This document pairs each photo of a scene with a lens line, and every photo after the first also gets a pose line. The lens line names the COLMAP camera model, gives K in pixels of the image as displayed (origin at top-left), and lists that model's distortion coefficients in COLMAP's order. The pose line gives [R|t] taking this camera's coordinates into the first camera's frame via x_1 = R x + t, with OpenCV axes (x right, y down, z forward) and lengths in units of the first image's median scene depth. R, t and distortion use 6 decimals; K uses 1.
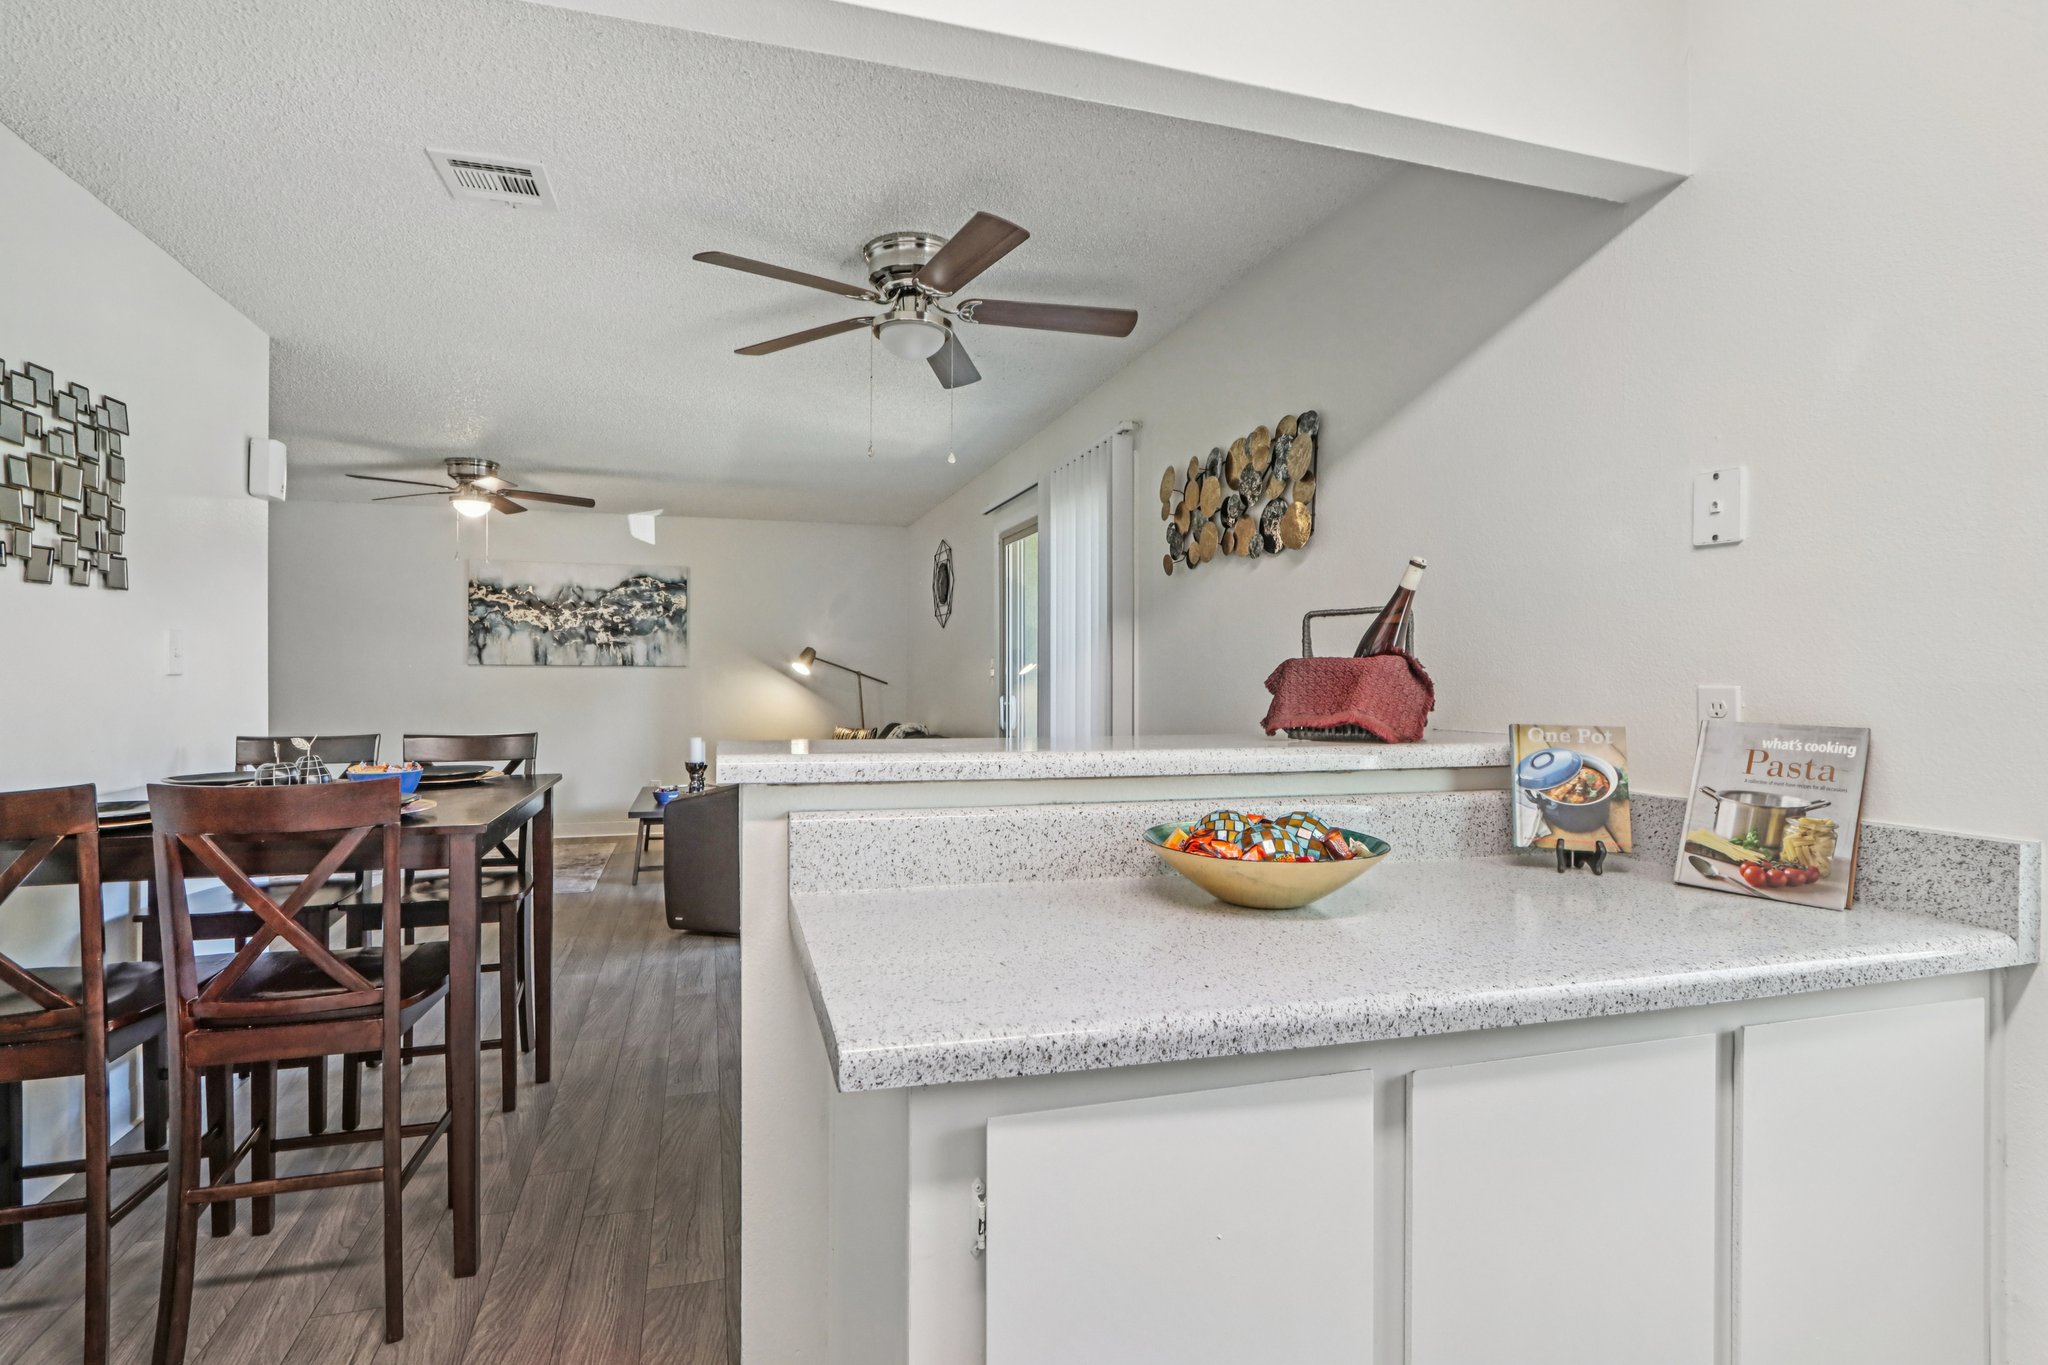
lens RADIAL K [[945.3, 0, 950.8], [0, 945.3, 663.9], [0, 0, 1]] dist [-0.017892, 0.000181]
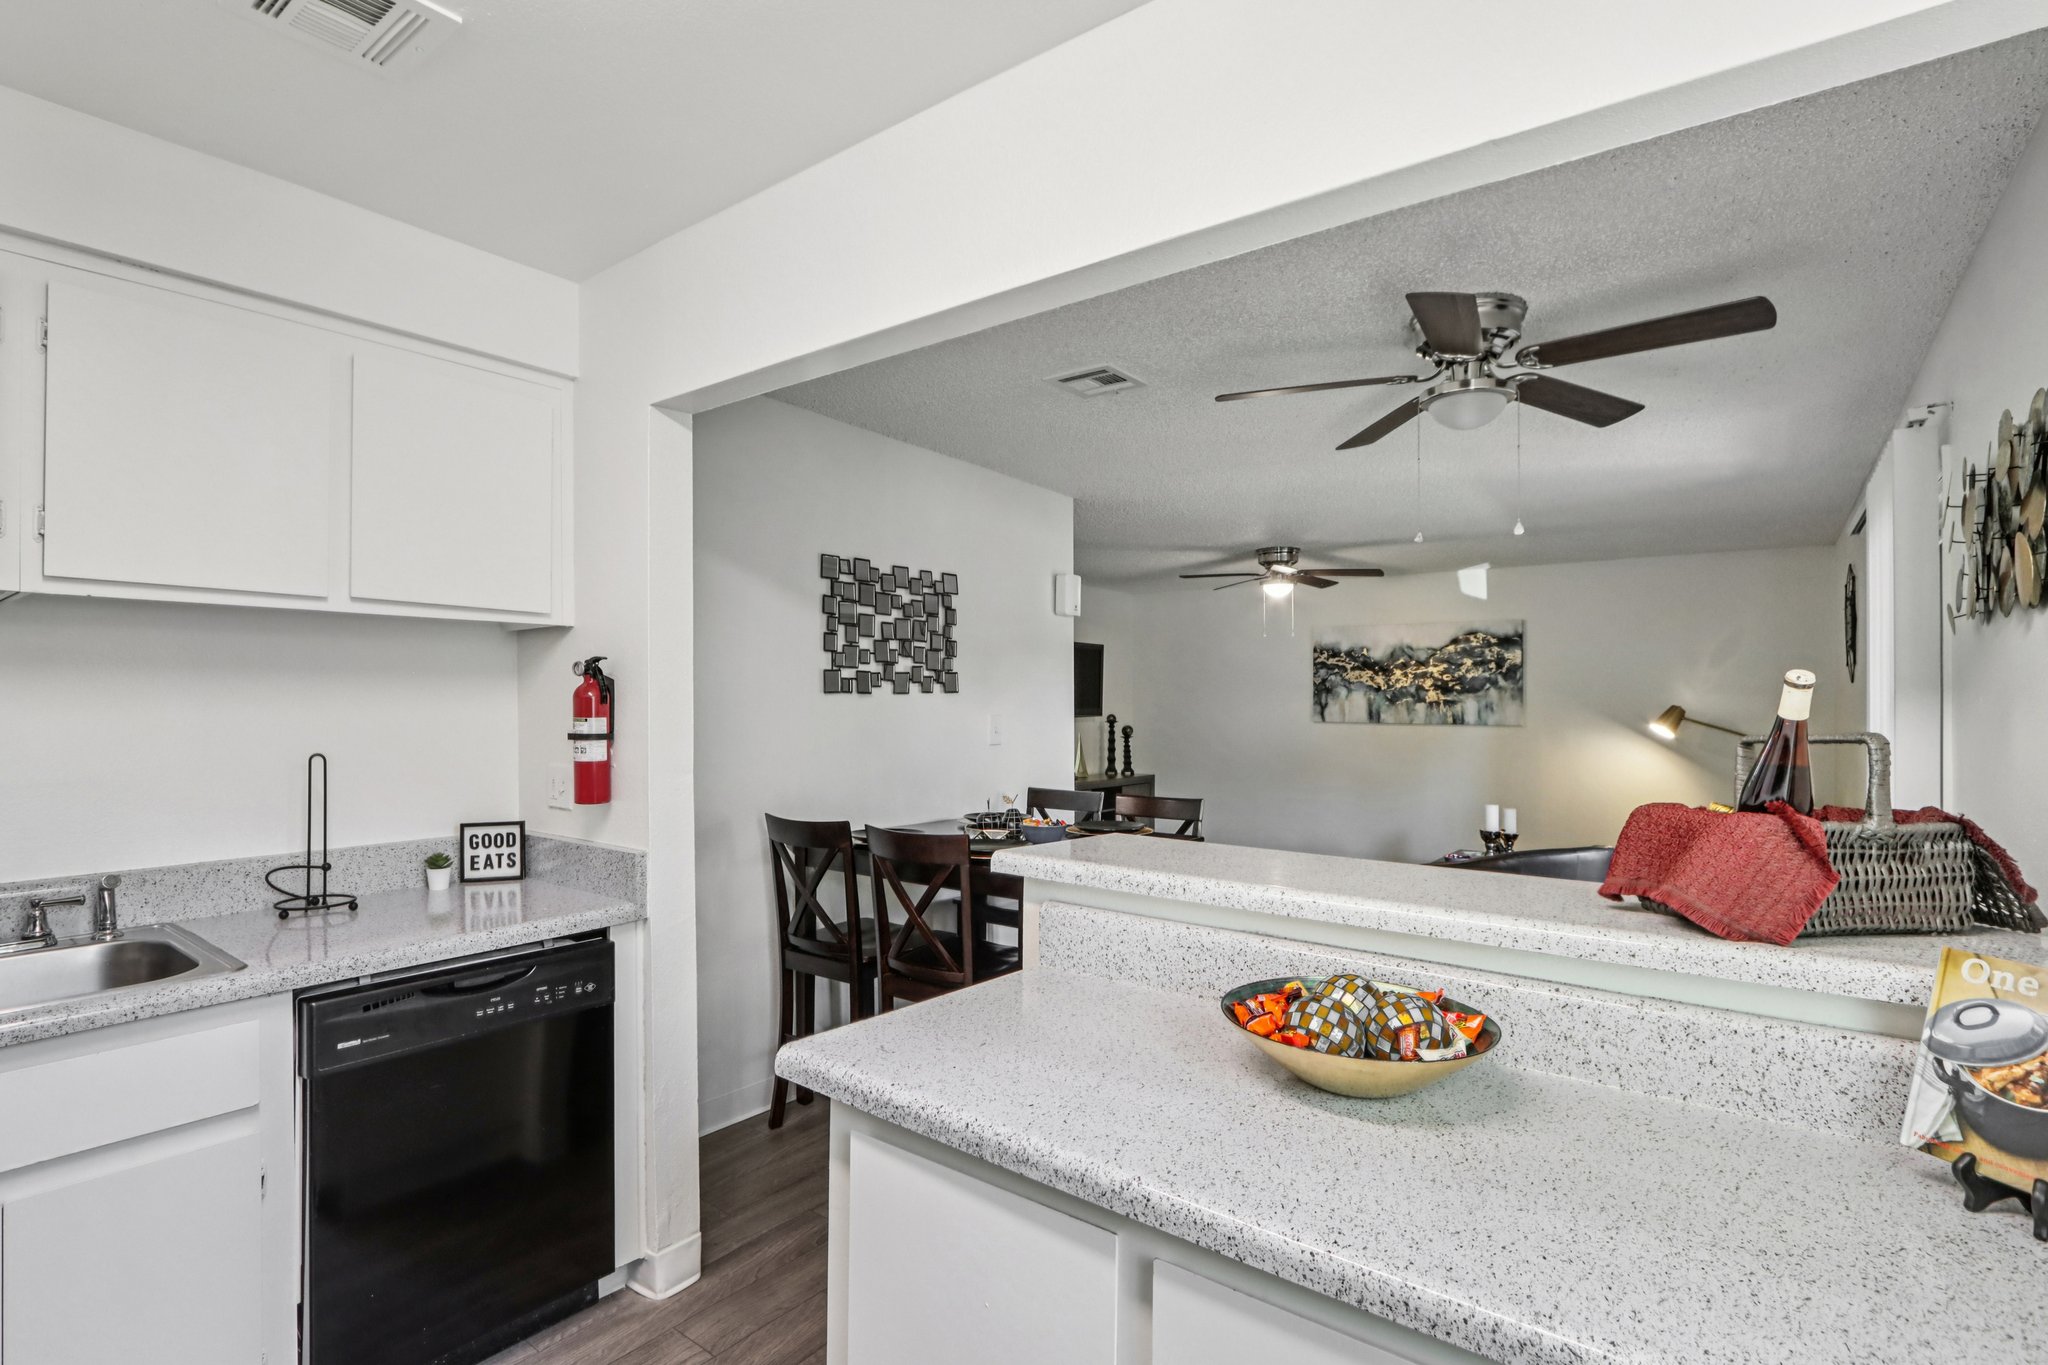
lens RADIAL K [[948.4, 0, 1027.9], [0, 948.4, 694.7], [0, 0, 1]] dist [-0.009844, 0.000161]
pose [[0.619763, -0.008643, -0.784742, 0.204255], [0.002271, 0.999955, -0.009219, -0.027408], [0.784786, 0.003931, 0.619754, 0.043961]]
